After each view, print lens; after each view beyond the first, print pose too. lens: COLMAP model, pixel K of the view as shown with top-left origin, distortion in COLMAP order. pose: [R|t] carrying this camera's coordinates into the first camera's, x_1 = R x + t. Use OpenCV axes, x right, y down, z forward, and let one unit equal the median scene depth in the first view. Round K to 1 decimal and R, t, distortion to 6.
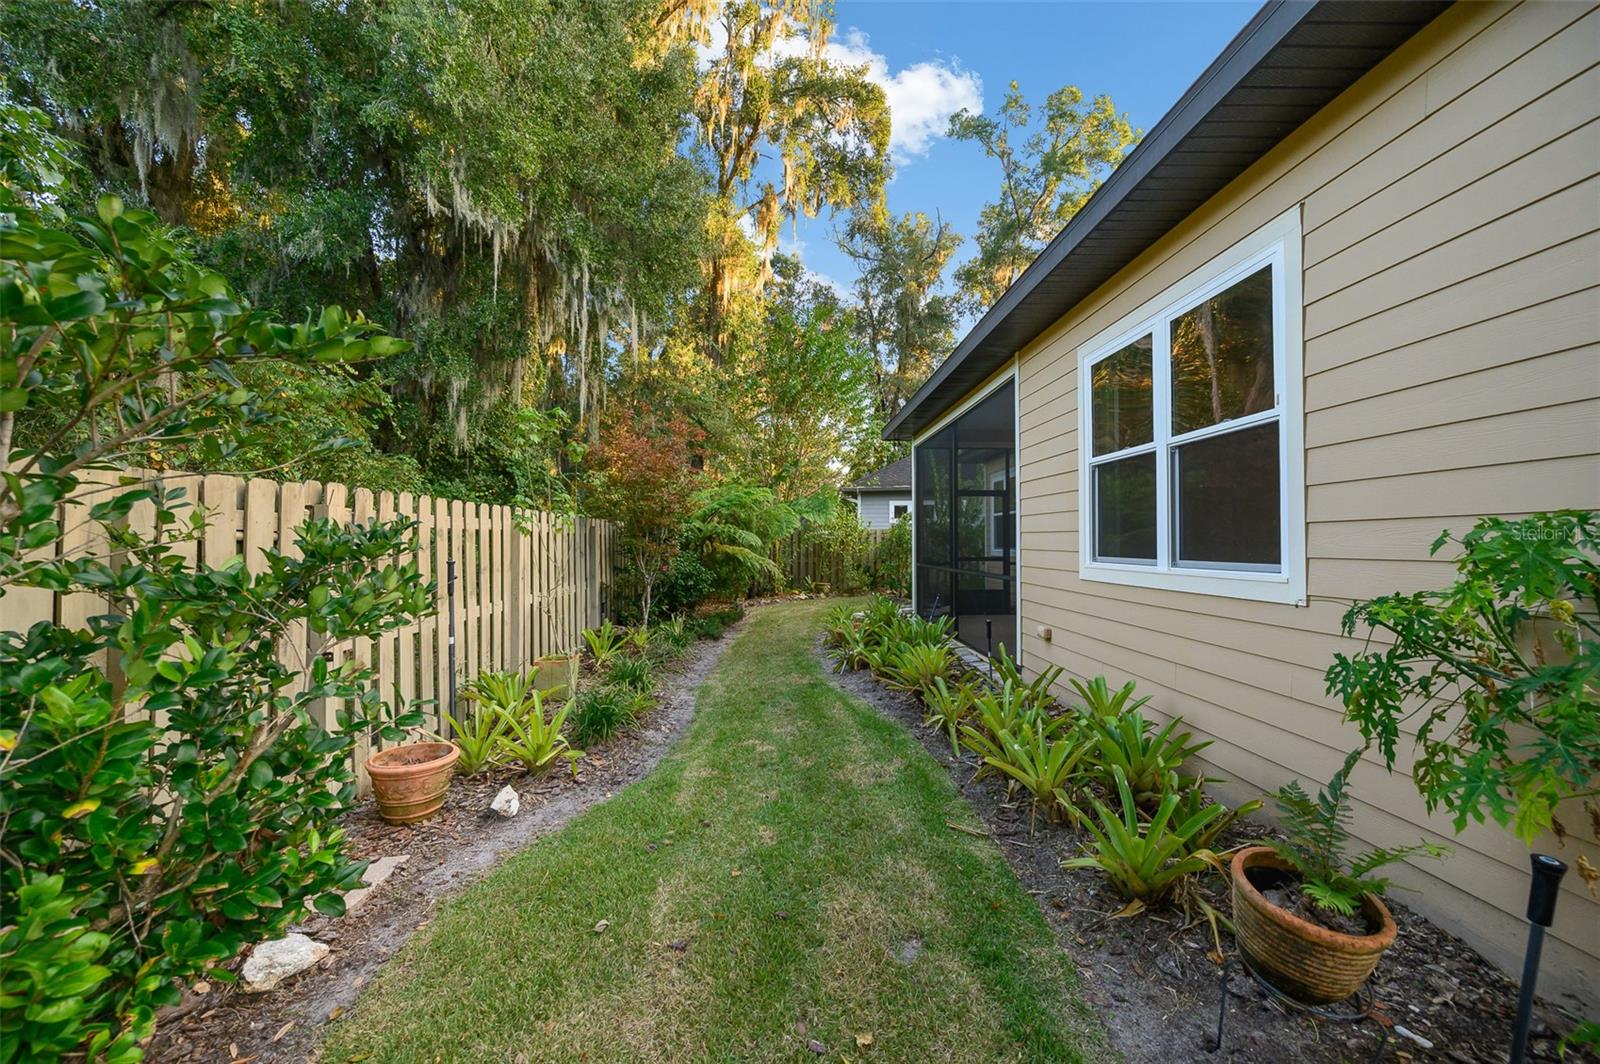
lens RADIAL K [[632.8, 0, 799.4], [0, 632.8, 534.8], [0, 0, 1]] dist [0.000252, -0.000404]
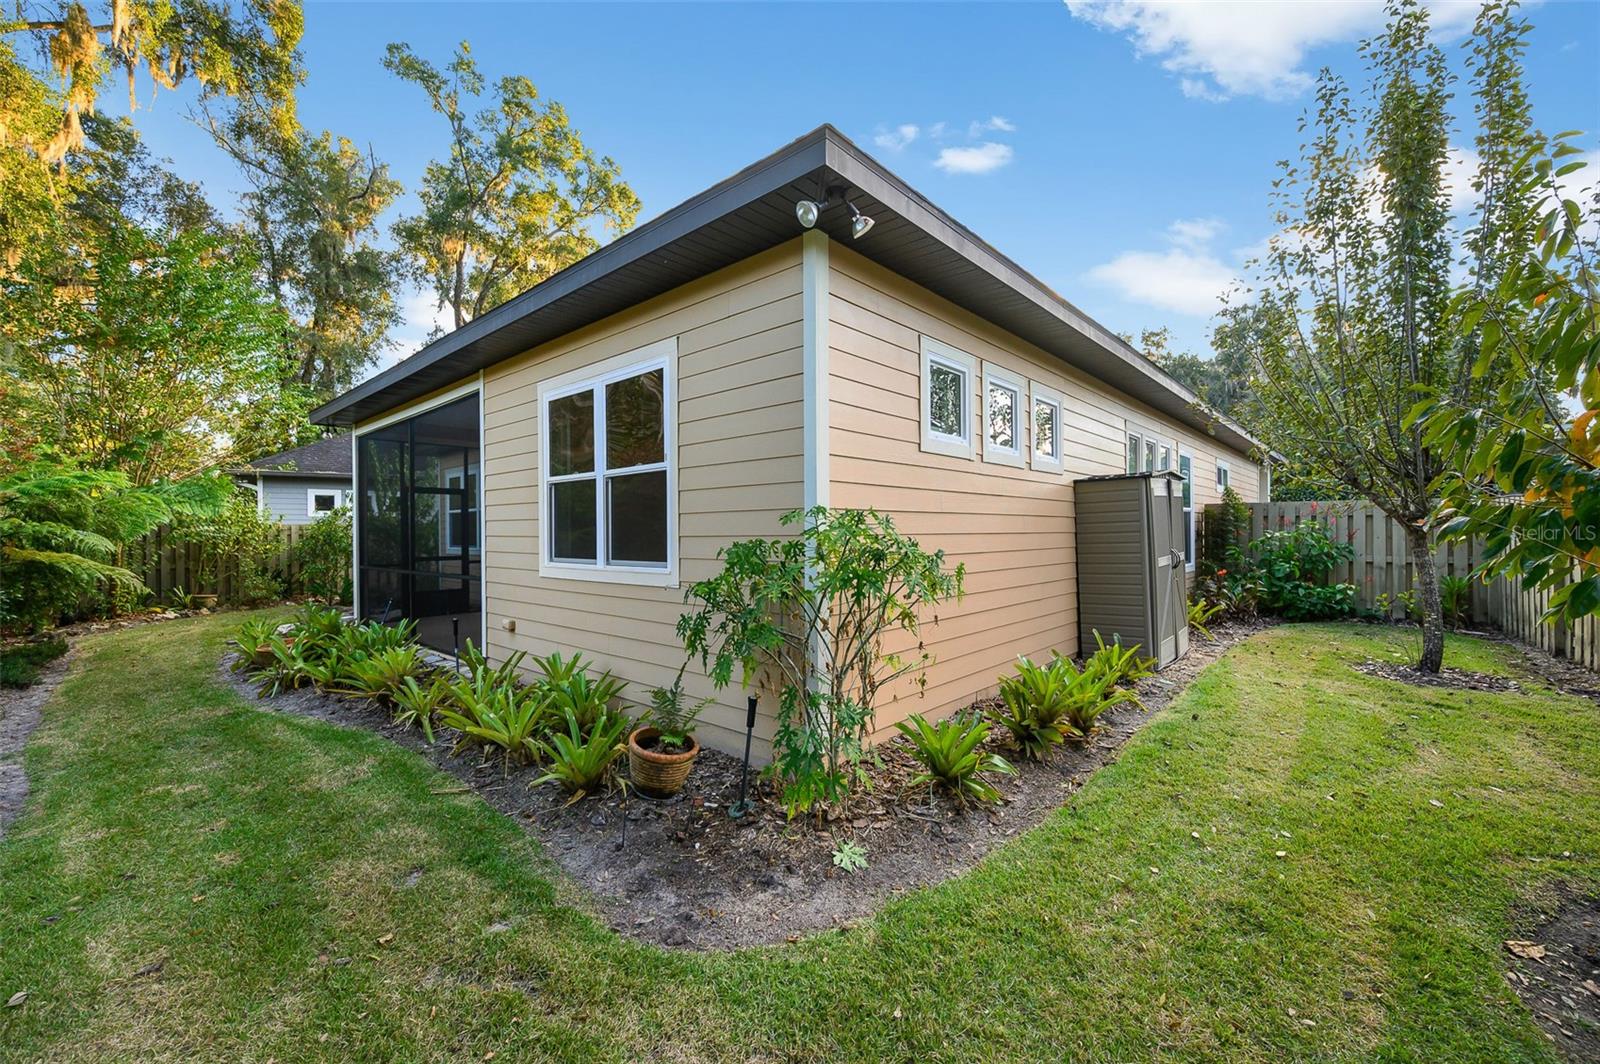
lens RADIAL K [[649.2, 0, 800.0], [0, 649.2, 532.0], [0, 0, 1]] dist [-0.001291, -0.000261]
pose [[0.693180, -0.003338, 0.720757, -0.111731], [-0.002277, 0.999974, 0.006820, -0.026348], [-0.720761, -0.006369, 0.693154, -0.230313]]
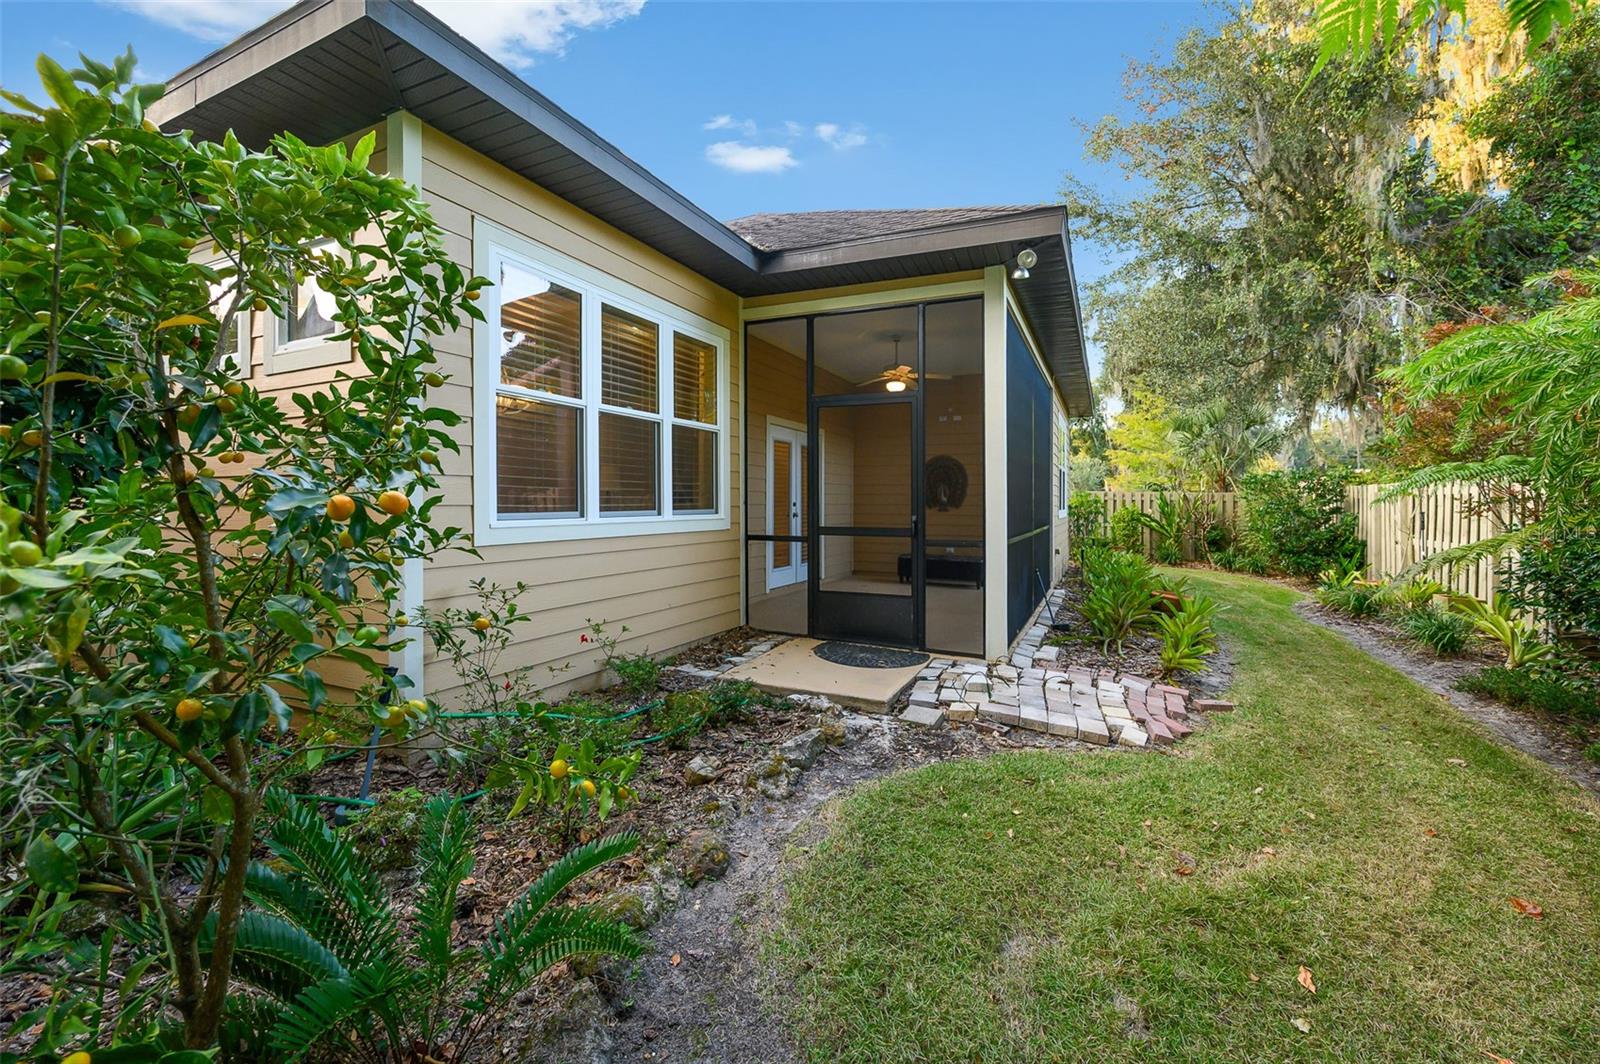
lens RADIAL K [[650.9, 0, 799.1], [0, 650.9, 491.8], [0, 0, 1]] dist [-0.003512, -0.000410]
pose [[-0.887854, 0.012205, 0.459964, -0.223440], [-0.004388, 0.999378, -0.034989, 0.036867], [-0.460105, -0.033084, -0.887248, 1.580945]]
